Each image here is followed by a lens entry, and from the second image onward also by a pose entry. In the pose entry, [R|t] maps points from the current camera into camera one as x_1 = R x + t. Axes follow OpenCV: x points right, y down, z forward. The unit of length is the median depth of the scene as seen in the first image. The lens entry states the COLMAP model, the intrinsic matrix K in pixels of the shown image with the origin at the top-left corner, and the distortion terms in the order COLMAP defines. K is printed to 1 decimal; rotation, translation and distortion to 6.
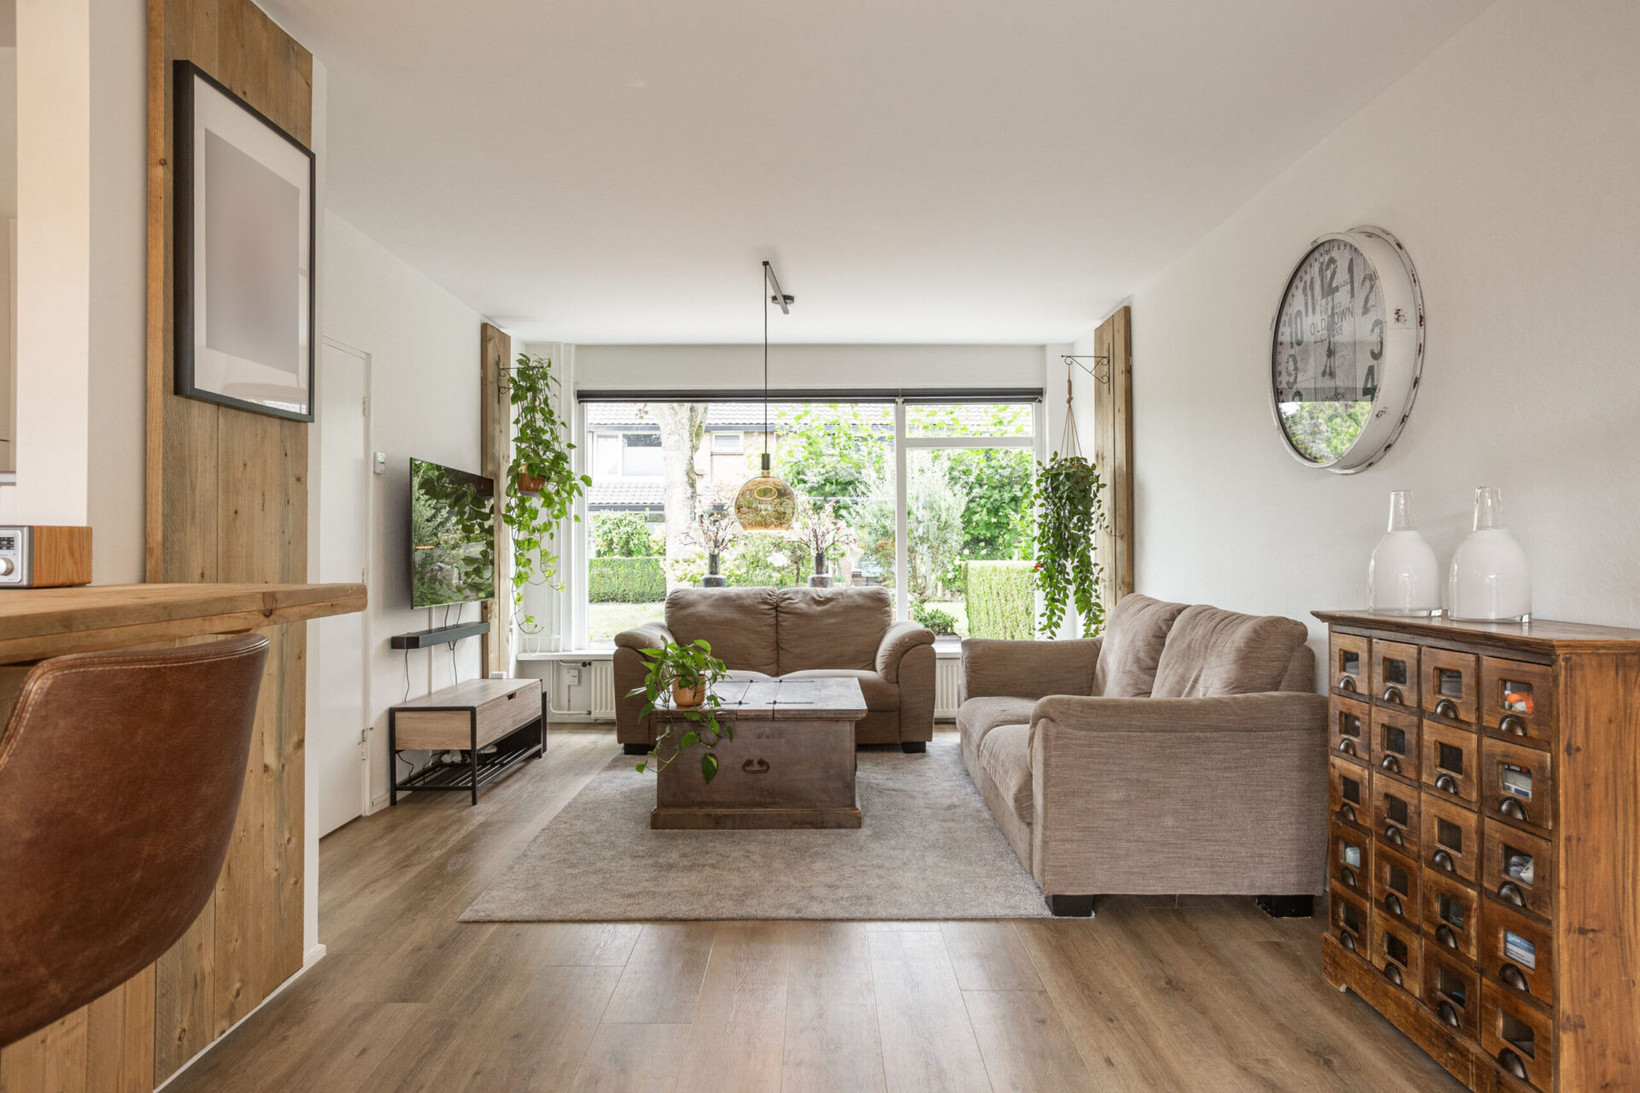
lens RADIAL K [[1008.7, 0, 816.5], [0, 1008.7, 527.6], [0, 0, 1]] dist [-0.044580, 0.041058]
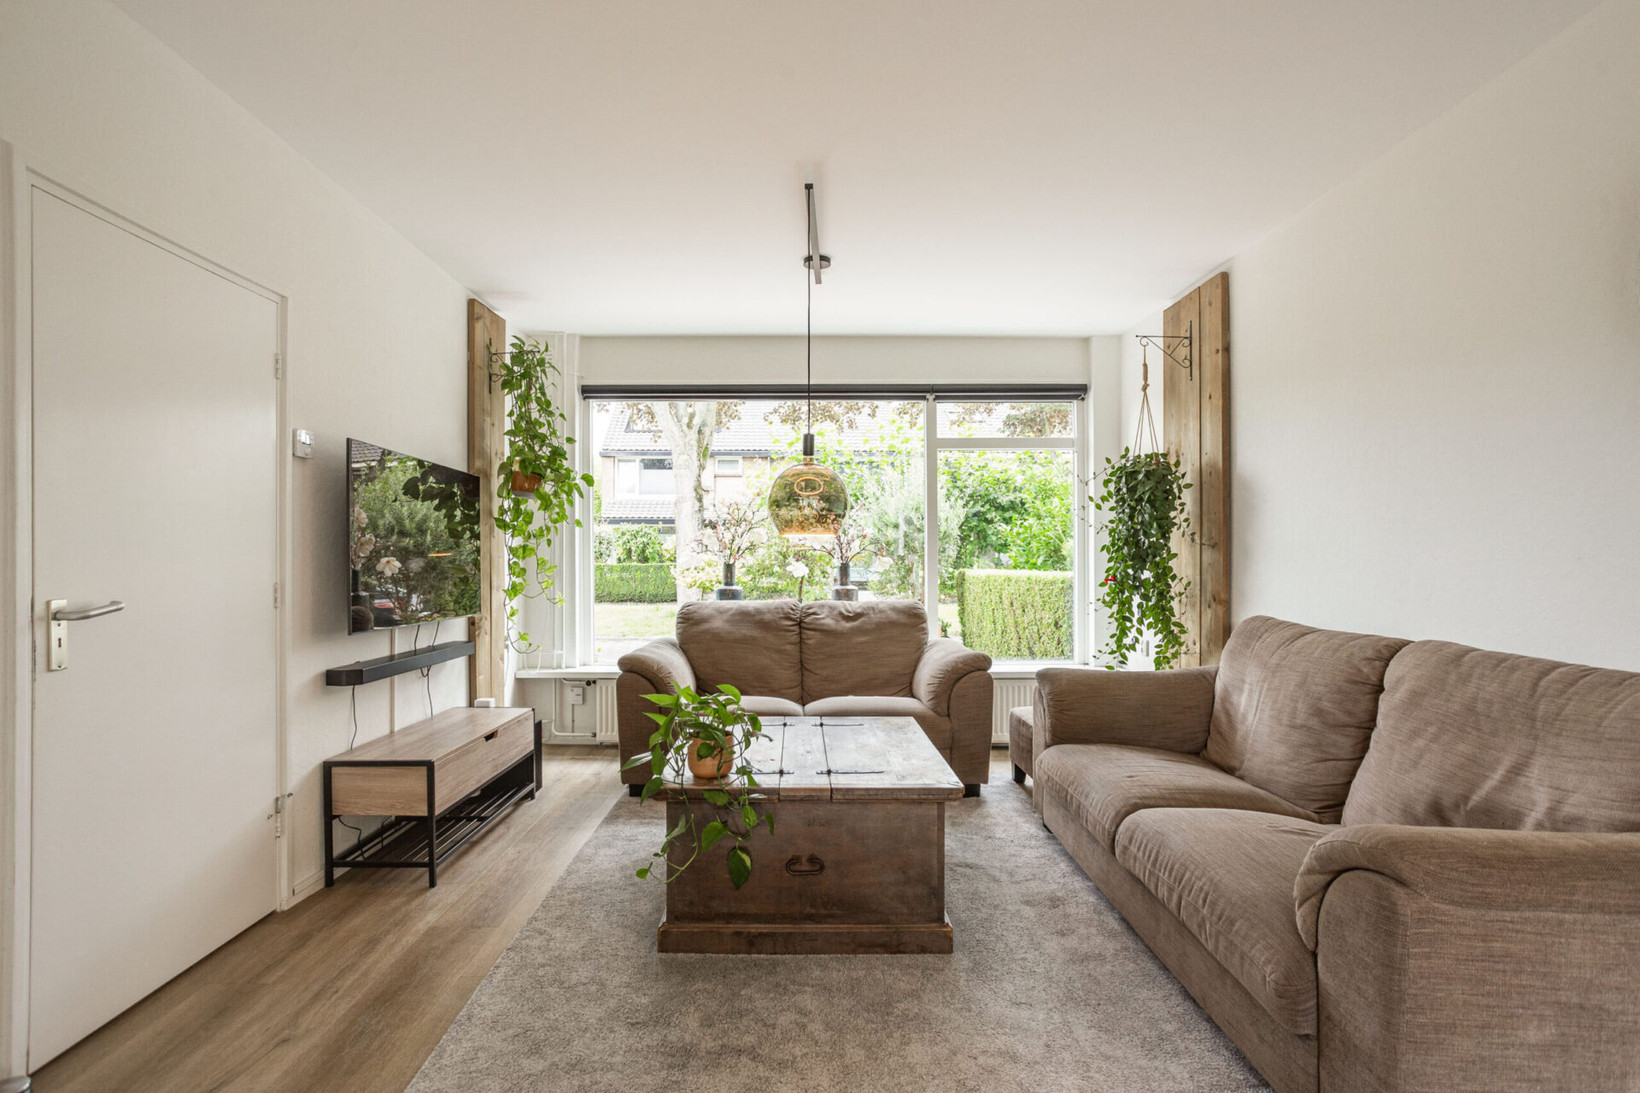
lens RADIAL K [[816.0, 0, 784.2], [0, 816.0, 553.8], [0, 0, 1]] dist [-0.055964, 0.035325]
pose [[0.999861, 0.004061, -0.016194, -0.059508], [-0.003780, 0.999842, 0.017378, 0.006708], [0.016262, -0.017314, 0.999718, 0.385221]]
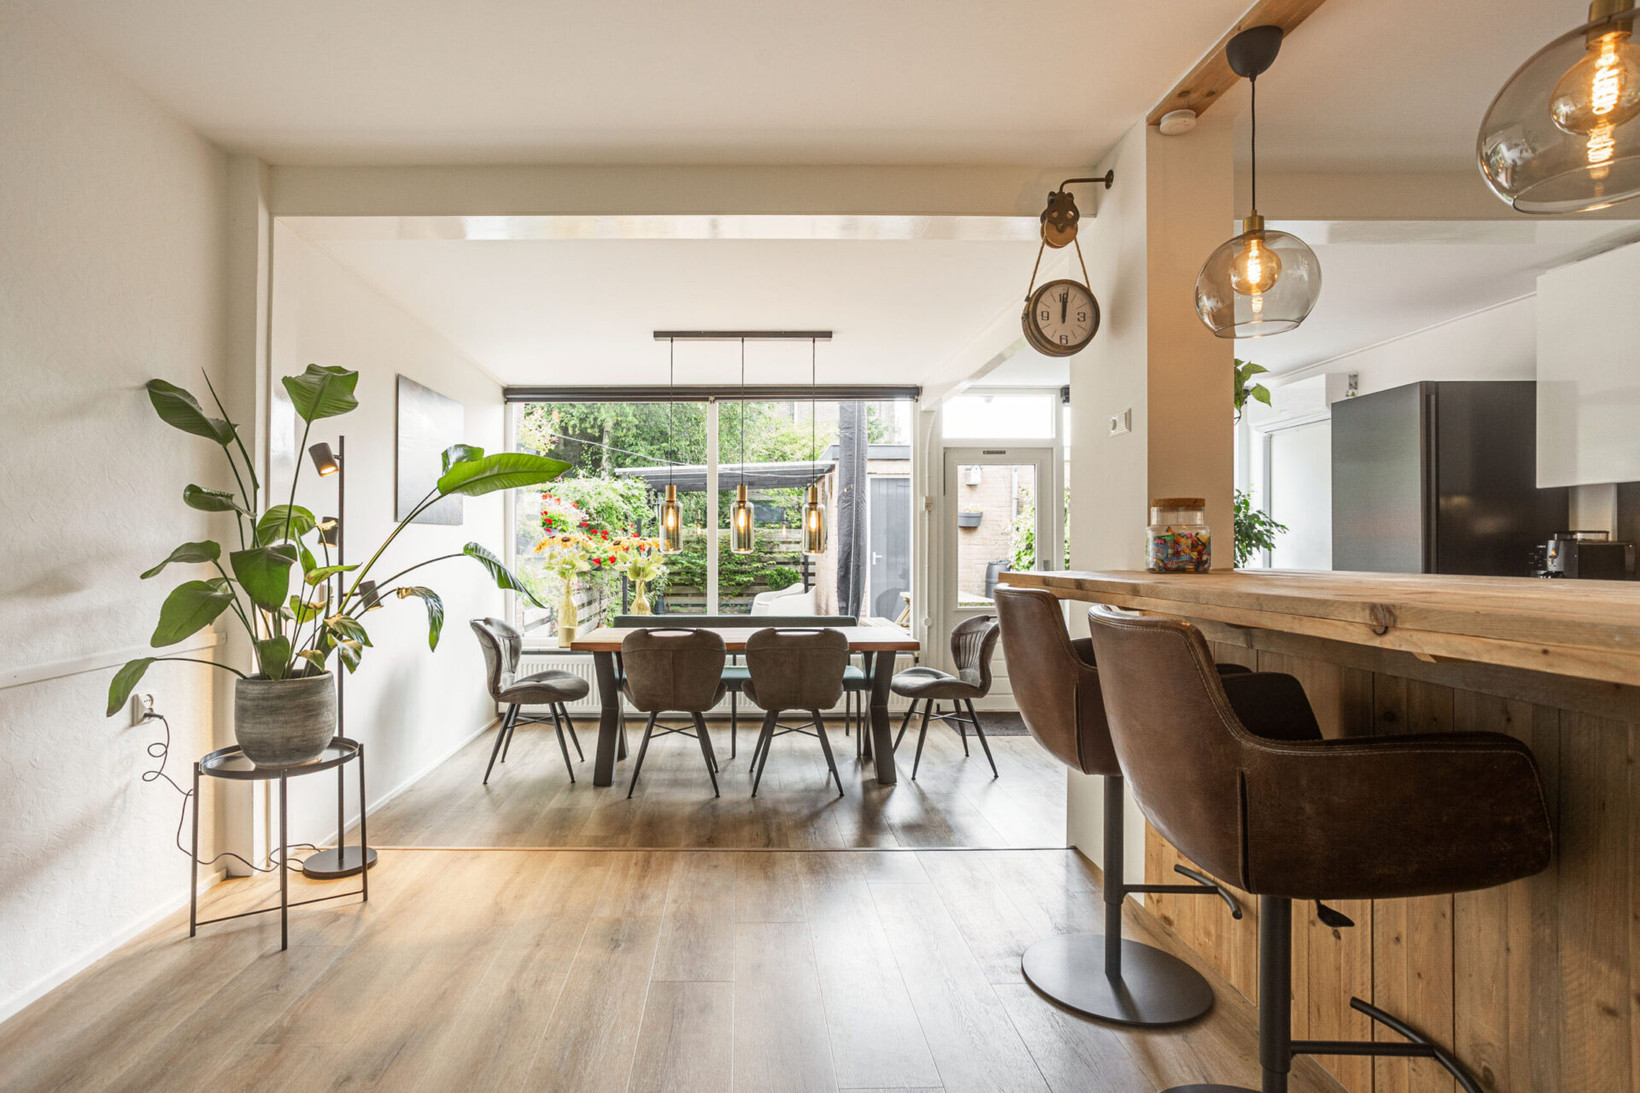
lens RADIAL K [[824.0, 0, 747.5], [0, 824.0, 547.1], [0, 0, 1]] dist [-0.033396, 0.020148]
pose [[-0.999944, 0.005993, -0.008711, -0.020726], [0.006138, 0.999842, -0.016684, 0.010516], [0.008610, -0.016737, -0.999823, 0.601339]]
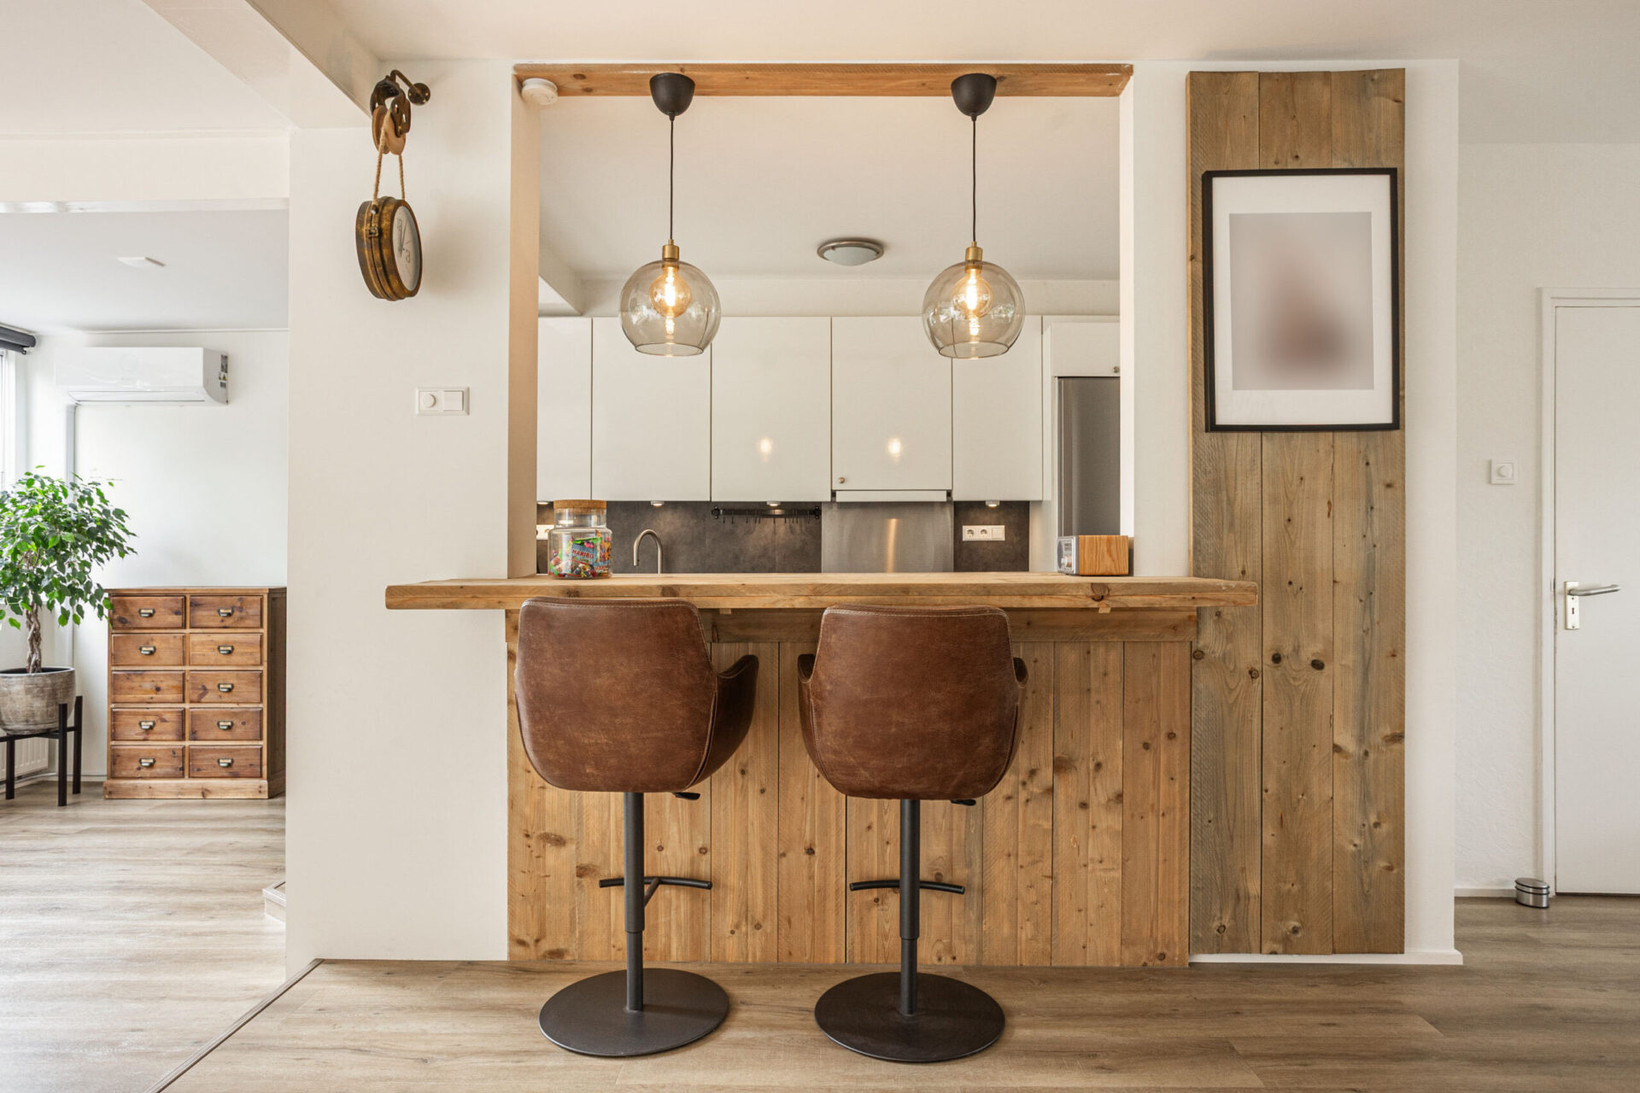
lens RADIAL K [[985.2, 0, 821.1], [0, 985.2, 555.5], [0, 0, 1]] dist [-0.044888, 0.042819]
pose [[-0.012570, 0.008301, -0.999887, 0.291903], [0.017135, 0.999820, 0.008085, 0.003824], [0.999774, -0.017031, -0.012710, 0.237354]]
